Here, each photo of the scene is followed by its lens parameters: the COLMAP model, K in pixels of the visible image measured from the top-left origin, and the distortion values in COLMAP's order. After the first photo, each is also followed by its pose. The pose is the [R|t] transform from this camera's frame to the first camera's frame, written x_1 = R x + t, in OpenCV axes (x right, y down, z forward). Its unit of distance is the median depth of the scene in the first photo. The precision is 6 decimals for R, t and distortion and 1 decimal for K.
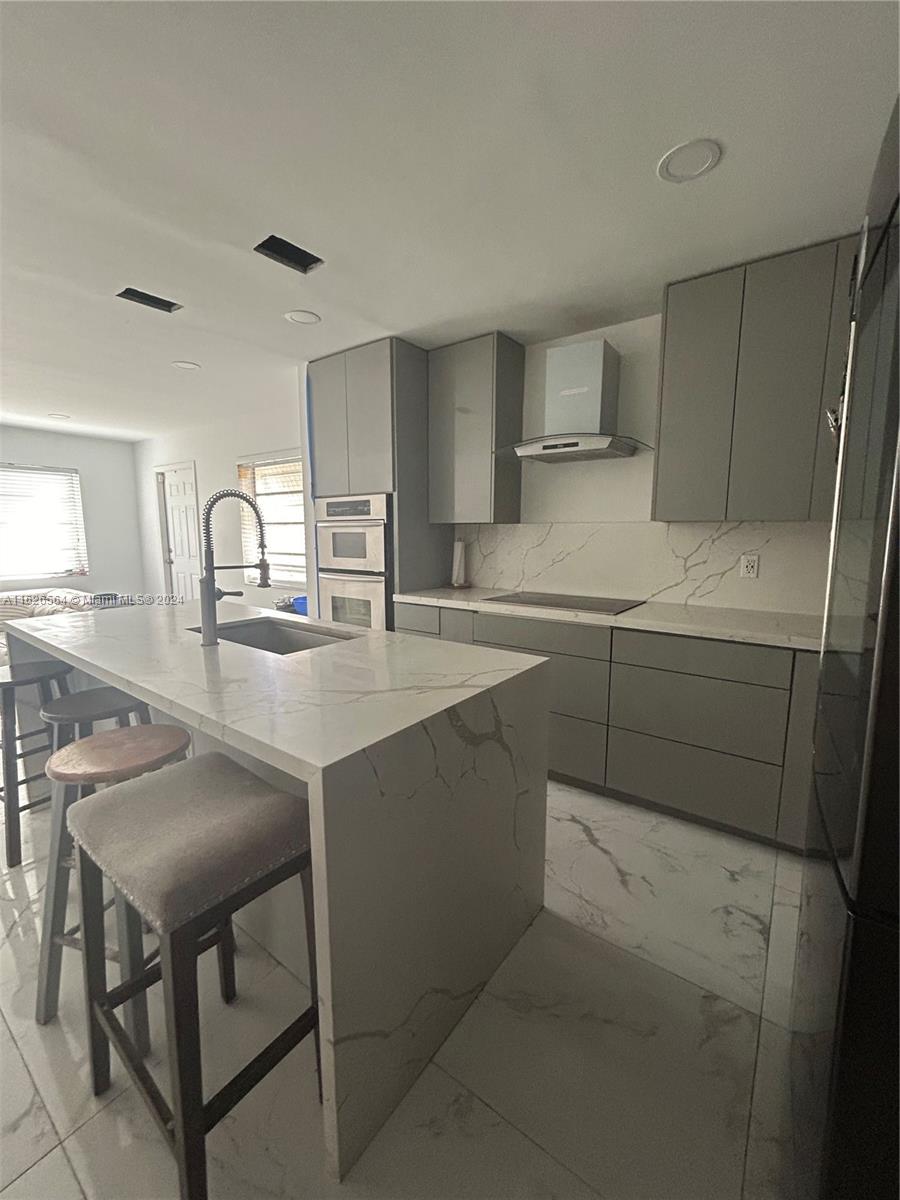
lens RADIAL K [[486.2, 0, 448.8], [0, 486.2, 595.1], [0, 0, 1]] dist [-0.000151, 0.000025]
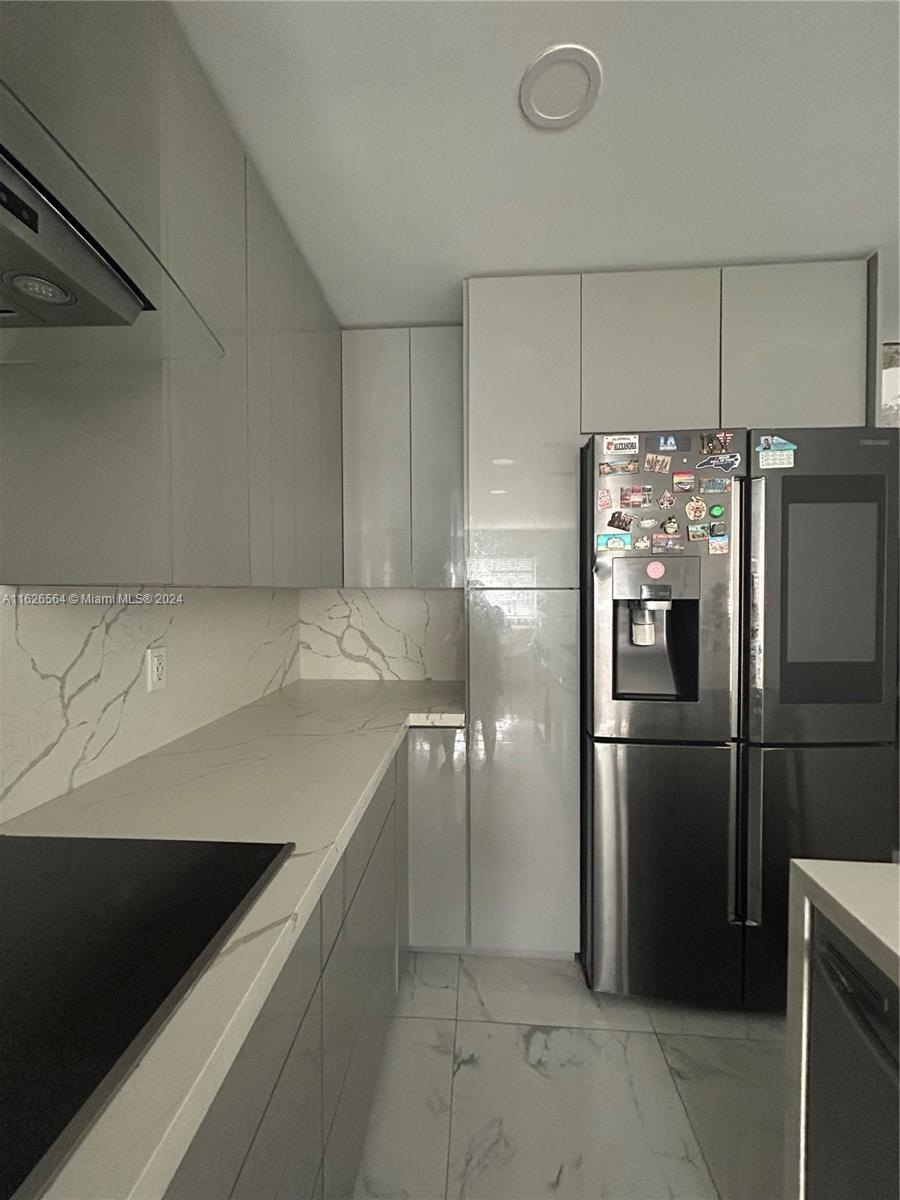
lens RADIAL K [[486.2, 0, 448.3], [0, 486.2, 599.4], [0, 0, 1]] dist [-0.000151, 0.000025]
pose [[-0.543689, -0.015179, 0.839149, -0.011102], [0.111391, 0.989686, 0.090073, -0.143638], [-0.831862, 0.142446, -0.536391, 0.978534]]
